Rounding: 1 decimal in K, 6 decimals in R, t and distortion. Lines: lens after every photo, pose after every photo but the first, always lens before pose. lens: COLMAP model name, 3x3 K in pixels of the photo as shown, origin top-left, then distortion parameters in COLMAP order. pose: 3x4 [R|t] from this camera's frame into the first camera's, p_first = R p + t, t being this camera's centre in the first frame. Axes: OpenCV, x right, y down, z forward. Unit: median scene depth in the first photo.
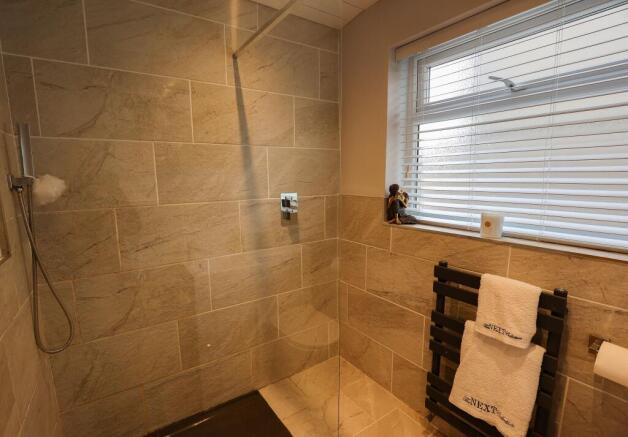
lens RADIAL K [[316.2, 0, 314.0], [0, 316.2, 218.5], [0, 0, 1]] dist [-0.012289, 0.000369]
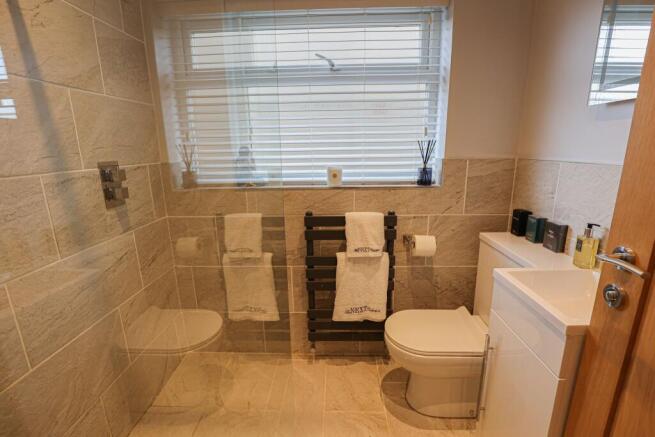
lens RADIAL K [[323.2, 0, 327.5], [0, 323.2, 218.5], [0, 0, 1]] dist [-0.003285, -0.000252]
pose [[0.574123, -0.176149, 0.799596, -0.506577], [0.123815, 0.984031, 0.127878, 0.015937], [-0.809353, 0.025584, 0.586765, 0.249174]]
